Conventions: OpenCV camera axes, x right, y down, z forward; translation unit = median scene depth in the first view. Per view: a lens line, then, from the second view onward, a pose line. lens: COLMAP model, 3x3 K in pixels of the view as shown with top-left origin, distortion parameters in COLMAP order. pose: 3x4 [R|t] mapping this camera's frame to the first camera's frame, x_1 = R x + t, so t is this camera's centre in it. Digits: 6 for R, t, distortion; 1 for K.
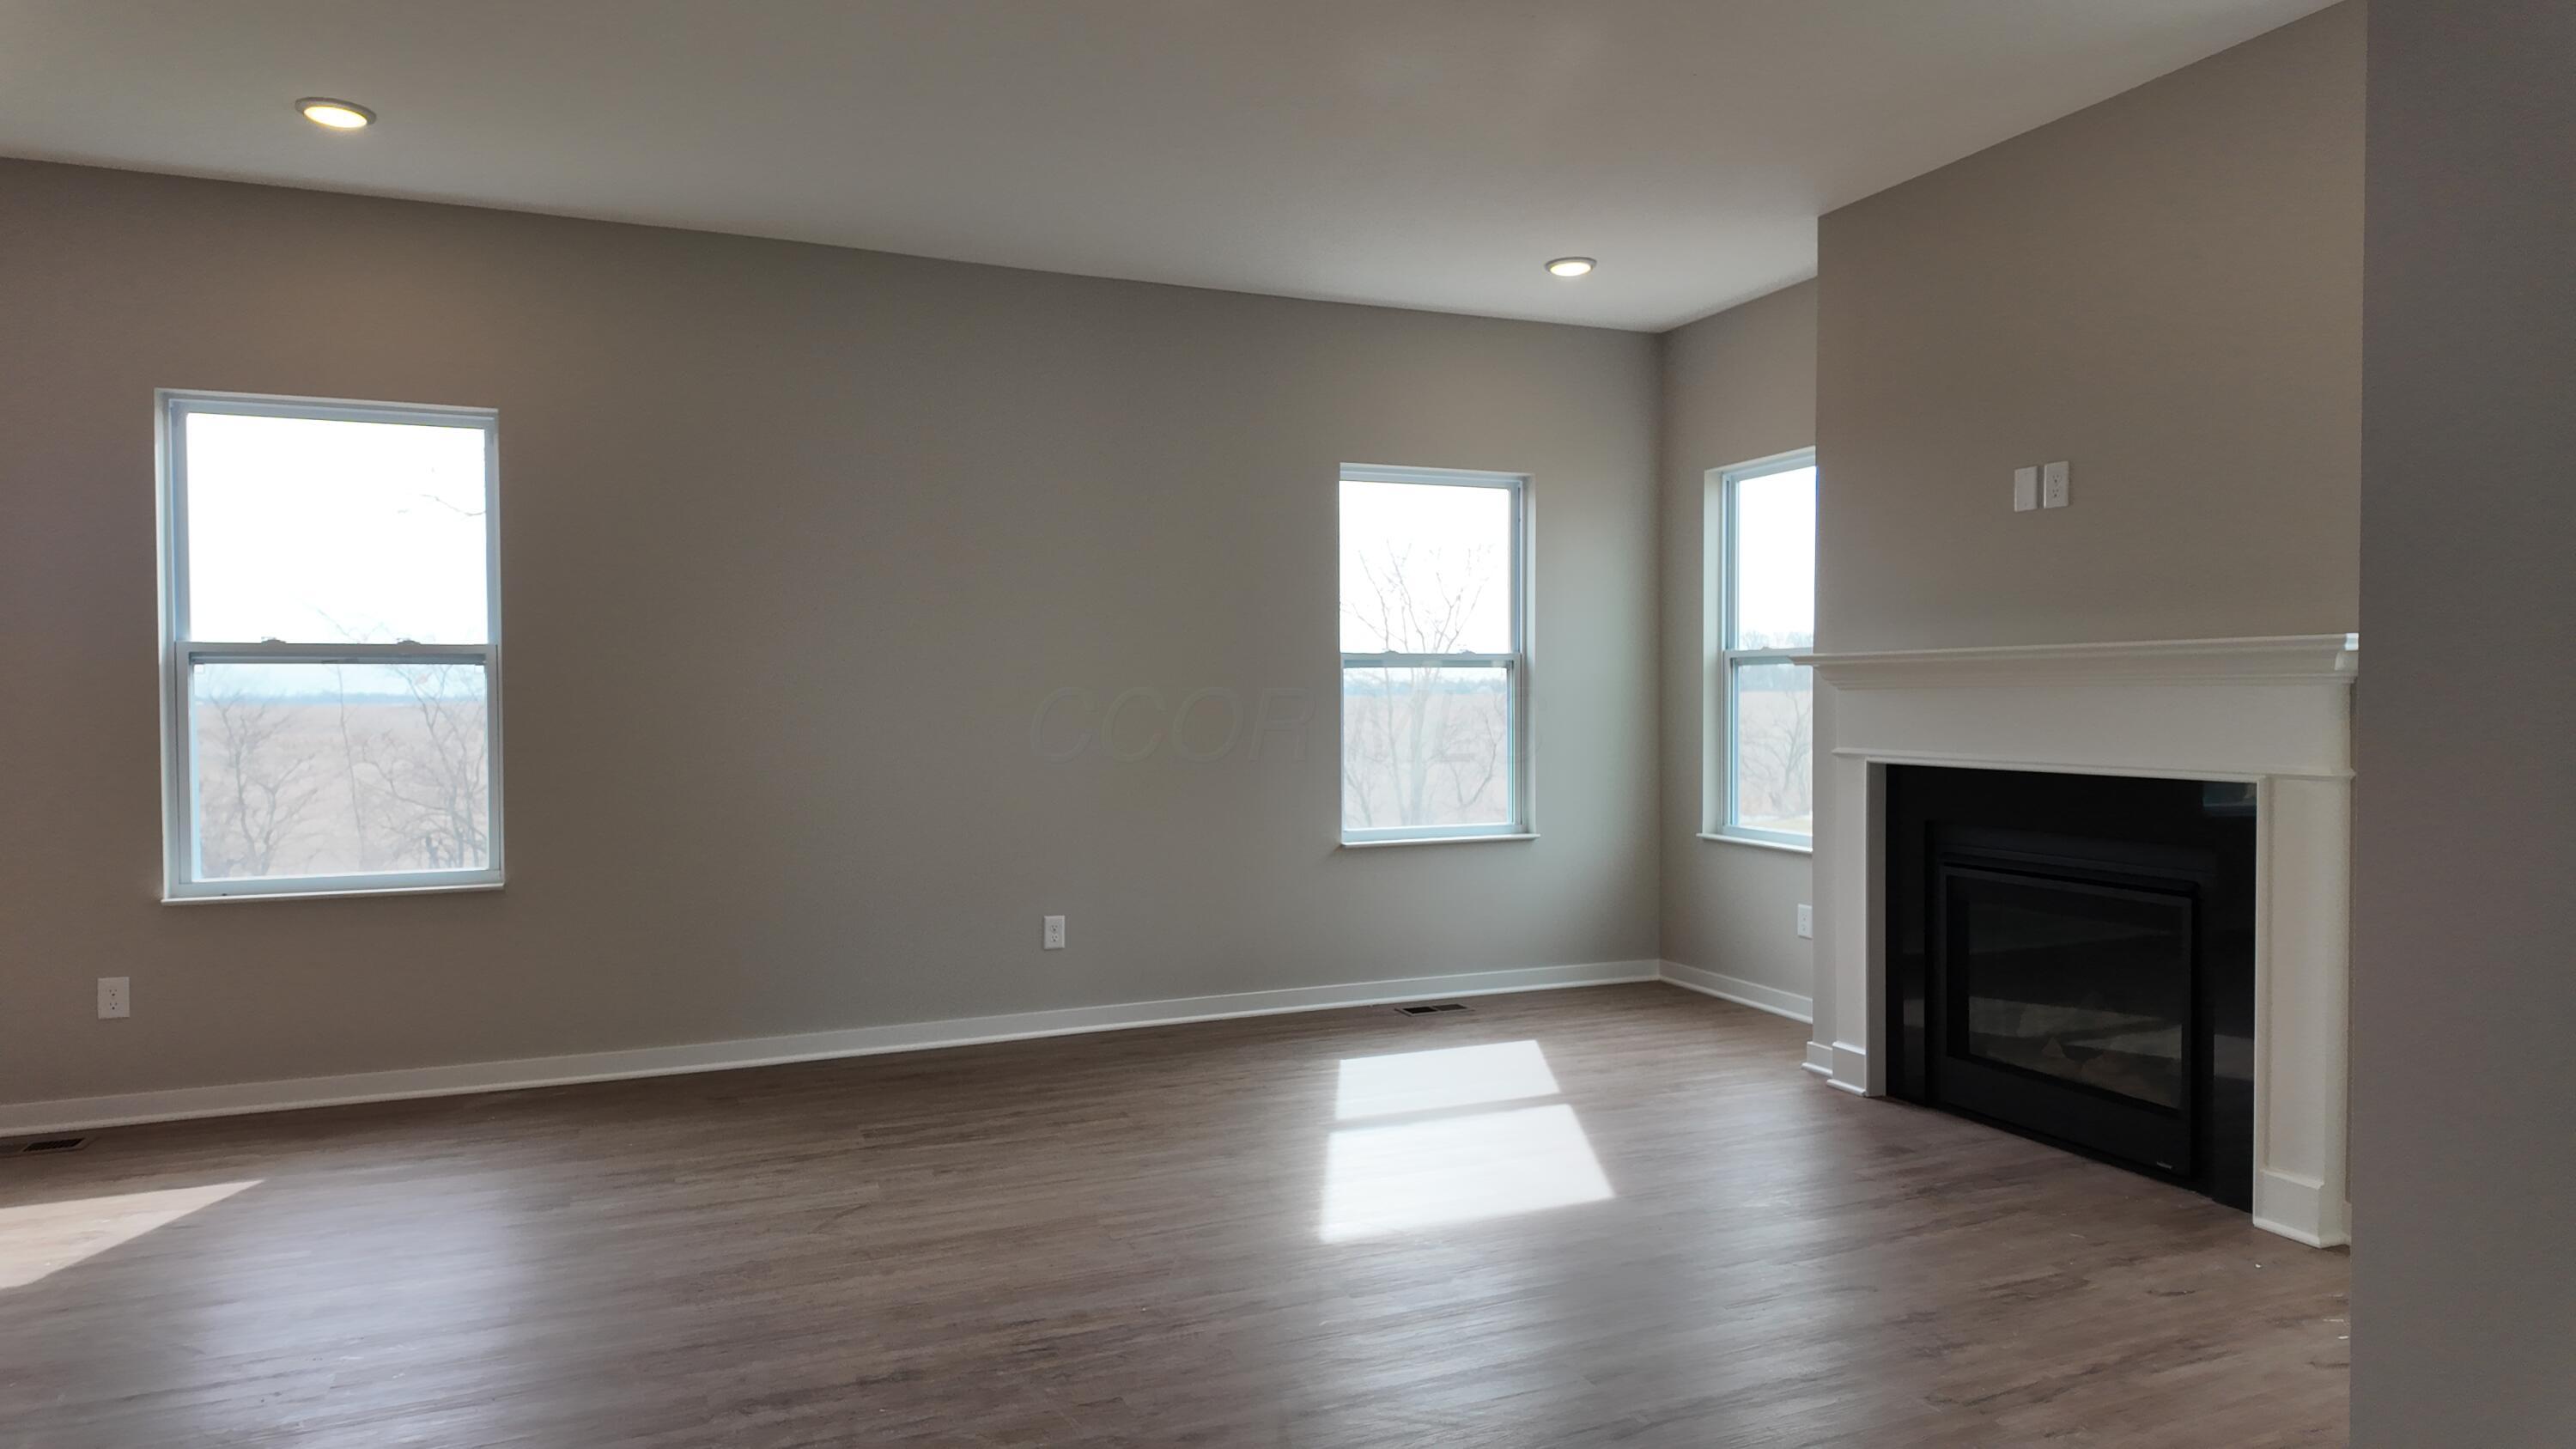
lens RADIAL K [[1495.3, 0, 1275.3], [0, 1495.3, 709.1], [0, 0, 1]] dist [0.031209, -0.014839]
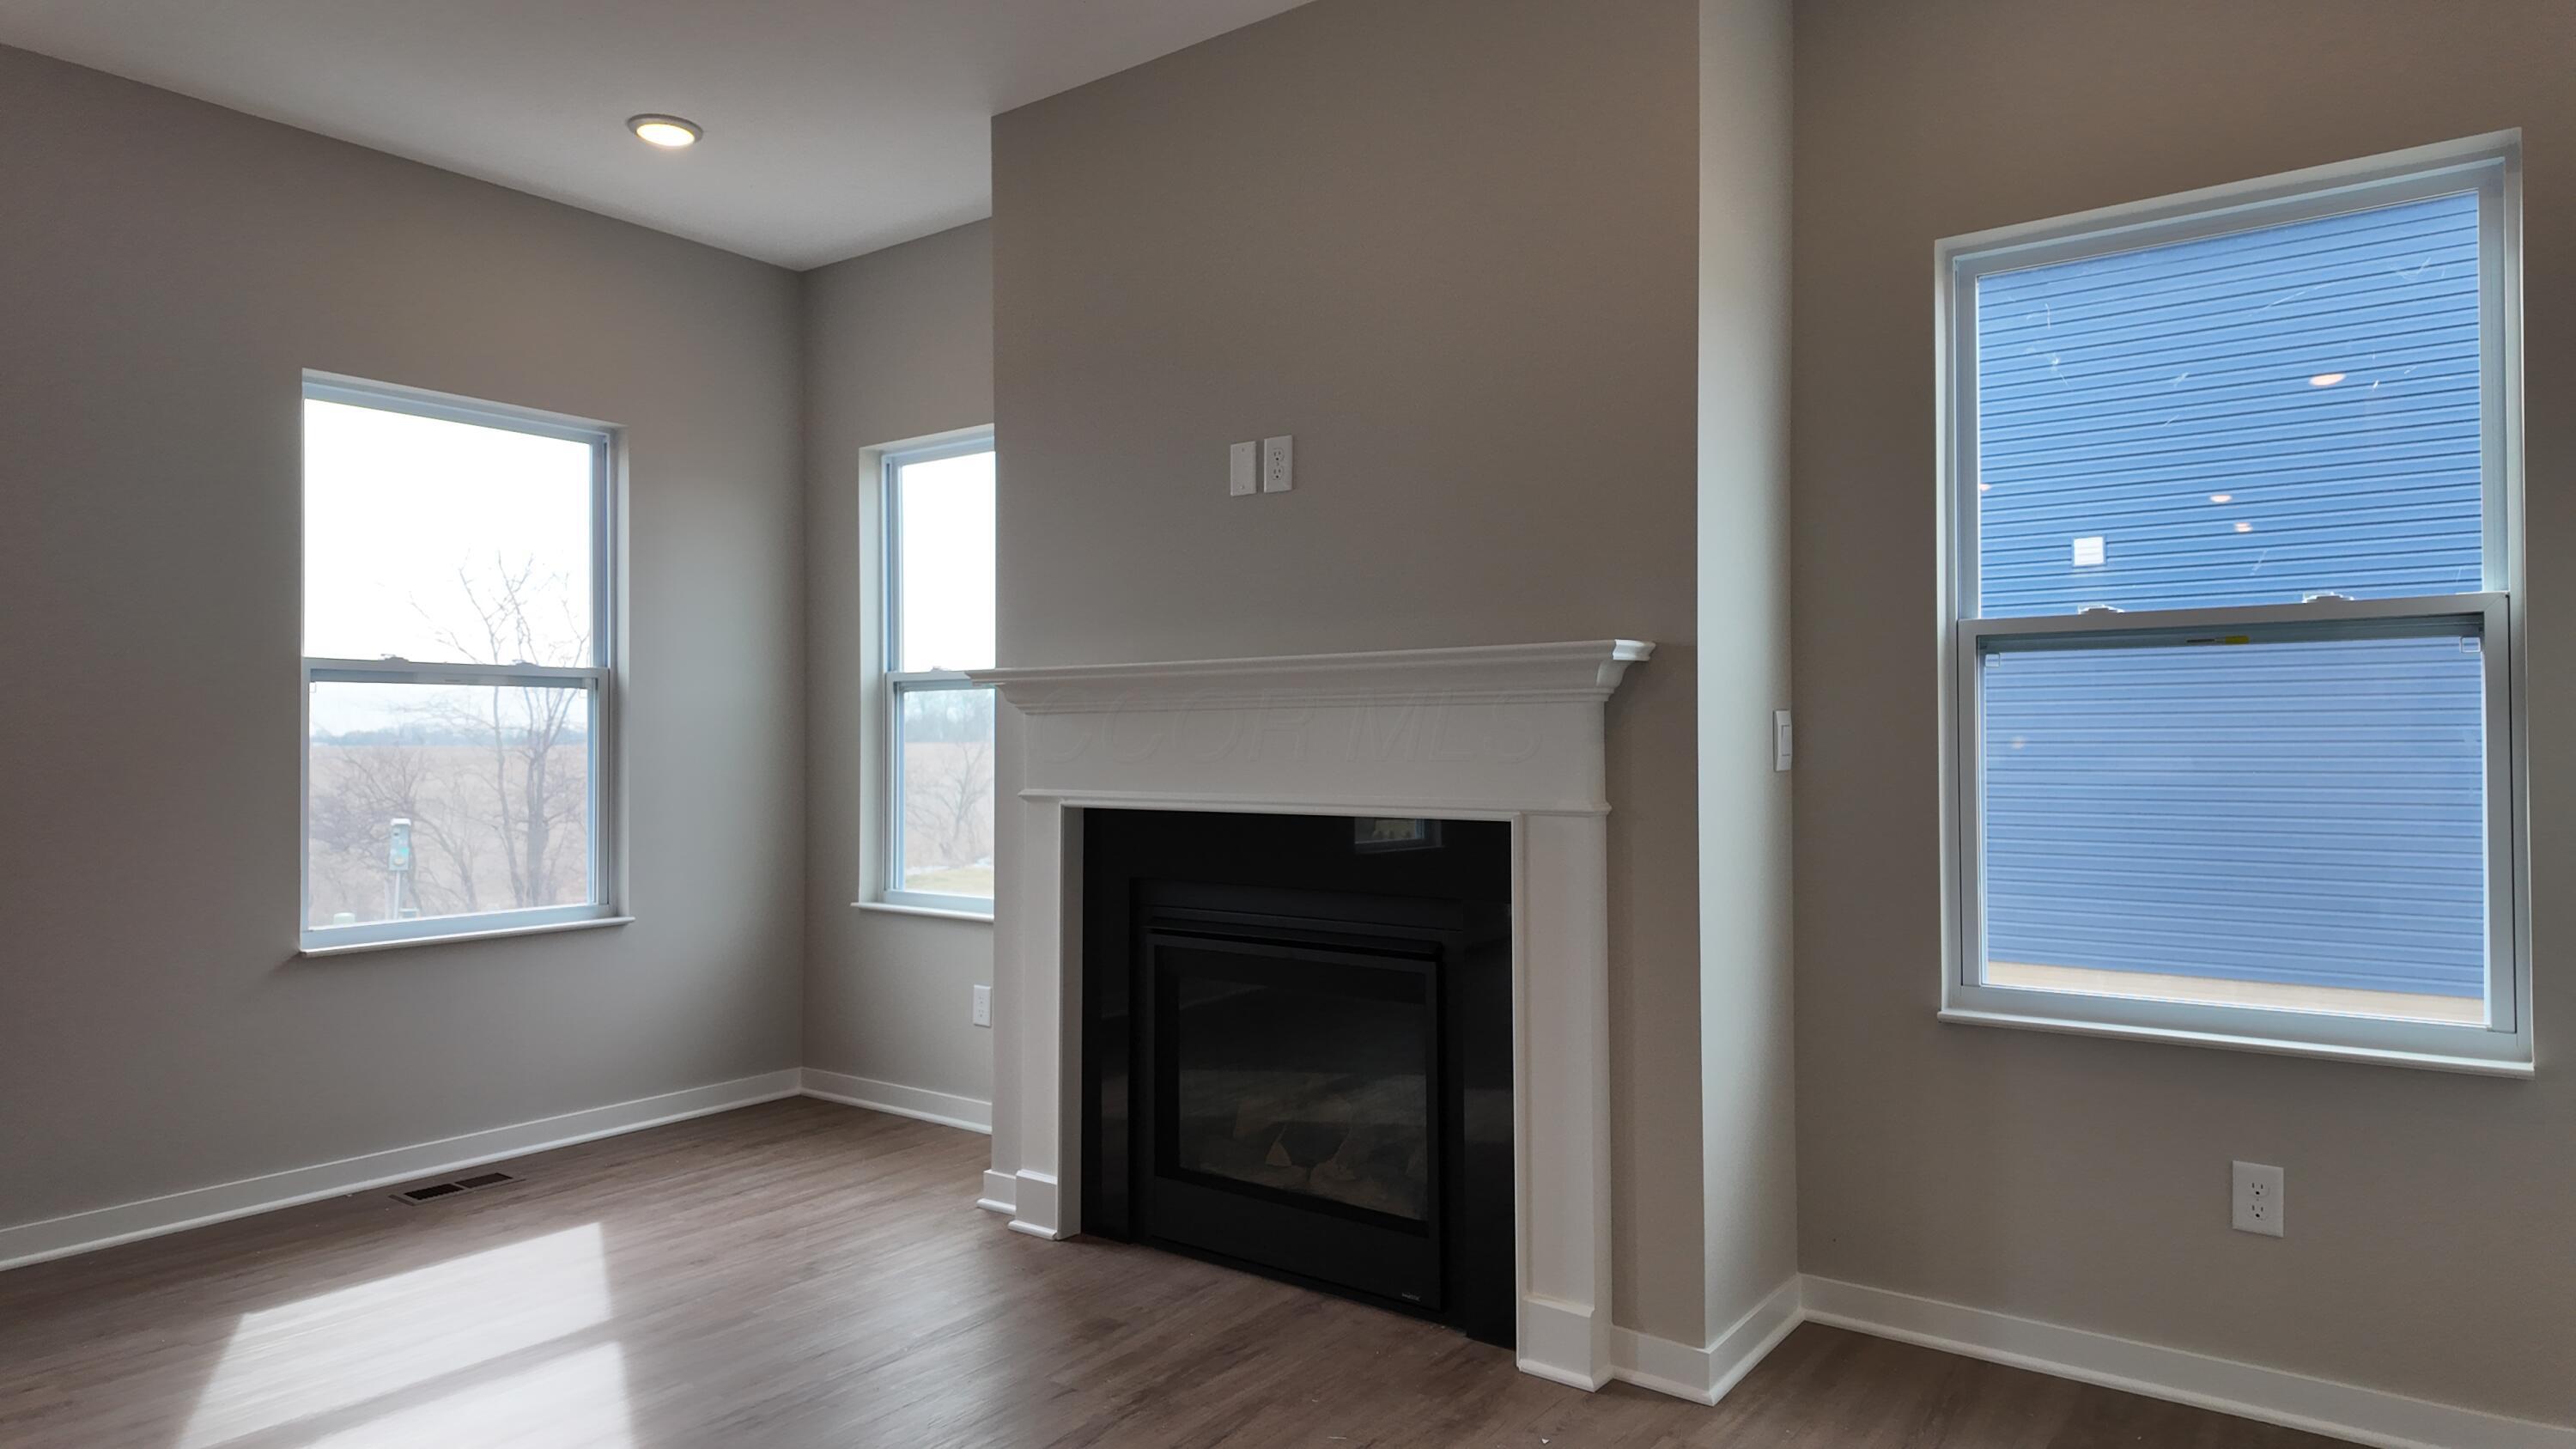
lens RADIAL K [[1495.3, 0, 1296.6], [0, 1495.3, 715.9], [0, 0, 1]] dist [0.031209, -0.014839]
pose [[0.851573, 0.009660, 0.524148, 0.077455], [0.005603, 0.999605, -0.027524, 0.008723], [-0.524207, 0.026376, 0.851182, 0.235022]]
